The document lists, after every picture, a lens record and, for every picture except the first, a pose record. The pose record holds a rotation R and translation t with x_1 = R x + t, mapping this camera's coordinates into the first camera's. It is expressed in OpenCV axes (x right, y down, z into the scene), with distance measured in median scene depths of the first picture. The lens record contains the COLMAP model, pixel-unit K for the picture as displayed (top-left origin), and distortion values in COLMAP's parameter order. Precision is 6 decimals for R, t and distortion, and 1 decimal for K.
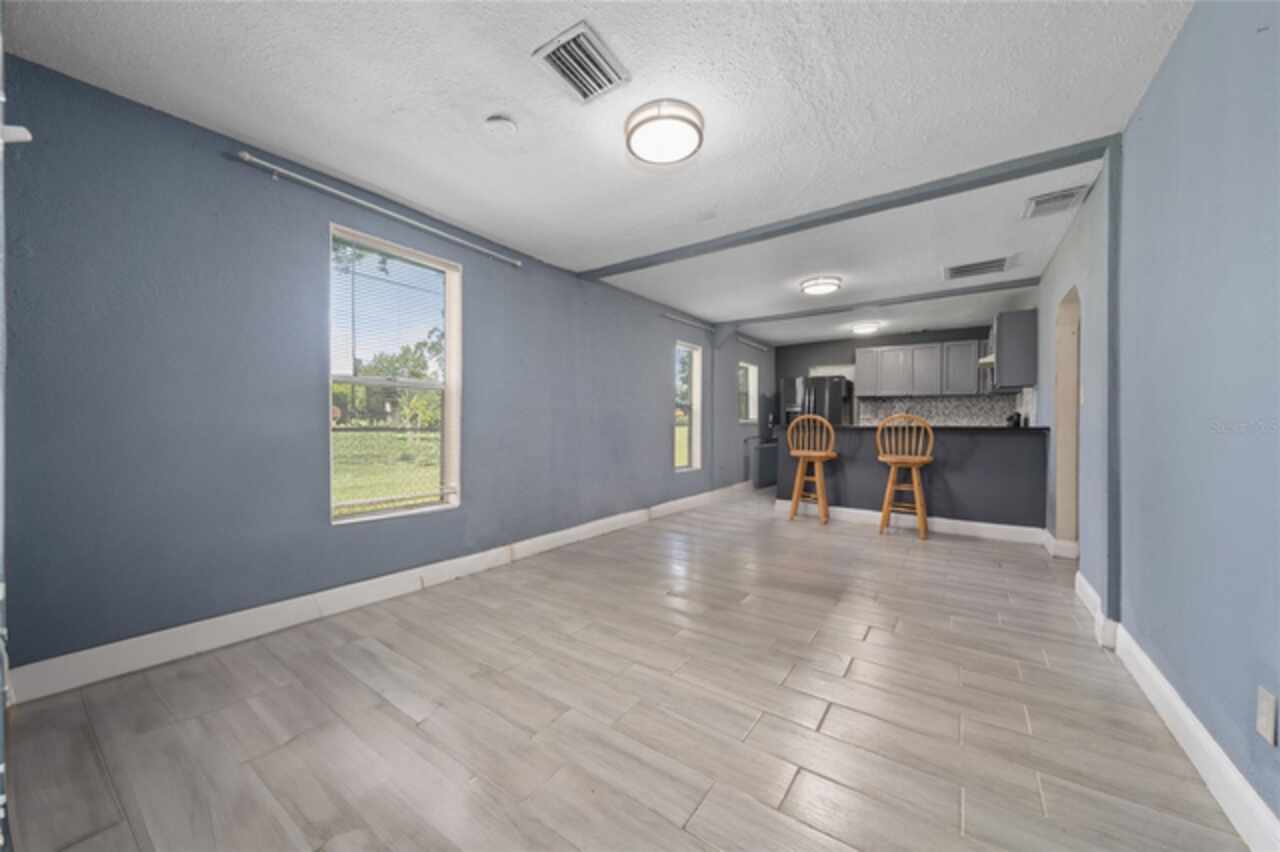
lens RADIAL K [[444.9, 0, 641.7], [0, 444.9, 427.4], [0, 0, 1]] dist [-0.000623, 0.000007]
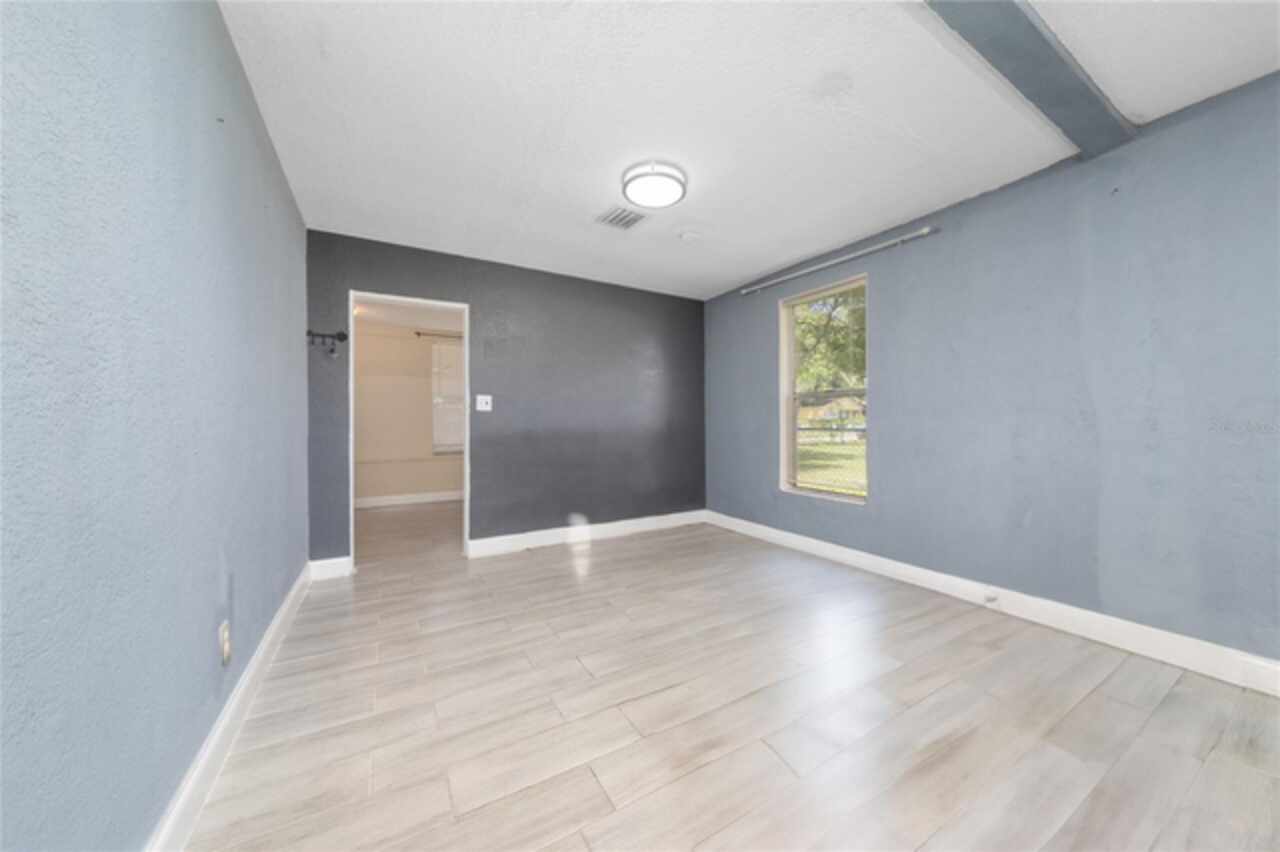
lens RADIAL K [[444.9, 0, 642.5], [0, 444.9, 424.2], [0, 0, 1]] dist [-0.000623, 0.000007]
pose [[-0.416679, -0.006602, -0.909030, 1.045781], [-0.011802, 0.999929, -0.001852, -0.005637], [0.908977, 0.009957, -0.416727, 1.336966]]
